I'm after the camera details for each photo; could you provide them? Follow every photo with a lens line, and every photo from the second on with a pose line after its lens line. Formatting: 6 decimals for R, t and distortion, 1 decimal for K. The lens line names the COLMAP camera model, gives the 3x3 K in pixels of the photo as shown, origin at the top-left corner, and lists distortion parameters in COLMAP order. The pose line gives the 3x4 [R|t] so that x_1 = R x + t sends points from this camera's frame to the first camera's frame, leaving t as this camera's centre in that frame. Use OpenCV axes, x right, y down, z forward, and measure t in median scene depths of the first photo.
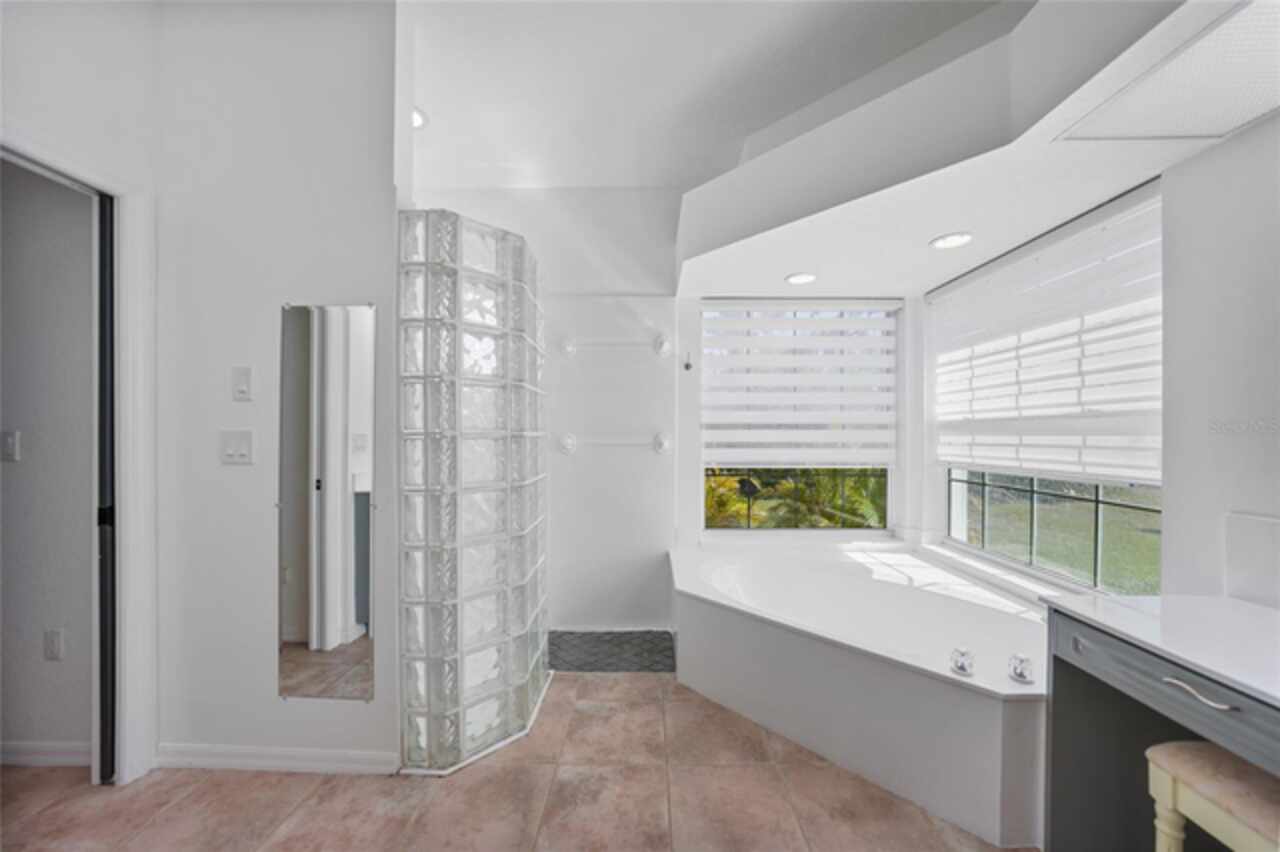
lens RADIAL K [[447.1, 0, 643.4], [0, 447.1, 428.9], [0, 0, 1]] dist [-0.014701, 0.002662]
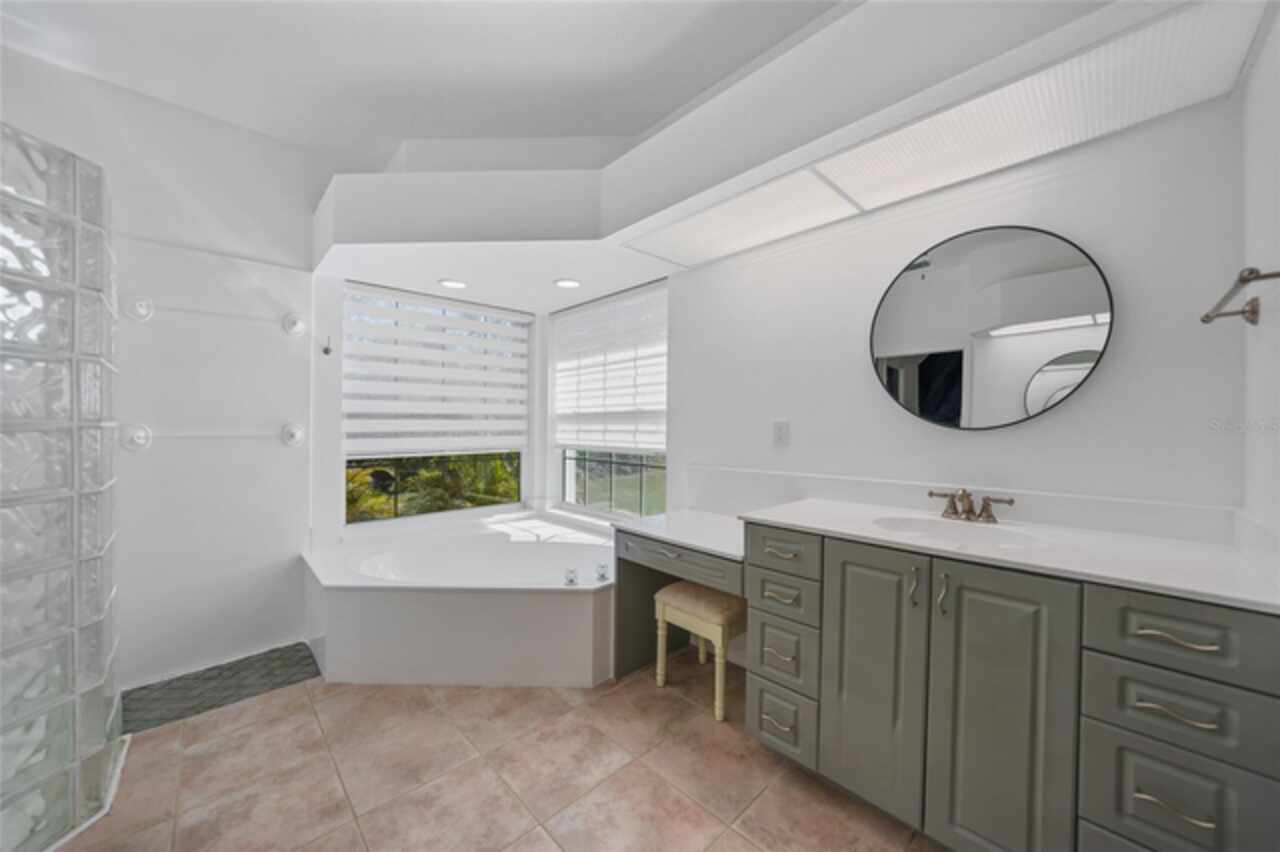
lens RADIAL K [[447.1, 0, 646.1], [0, 447.1, 425.6], [0, 0, 1]] dist [-0.014701, 0.002662]
pose [[0.707700, -0.005118, 0.706495, -0.111275], [-0.007911, 0.999854, 0.015167, -0.005098], [-0.706469, -0.016323, 0.707556, -0.159179]]
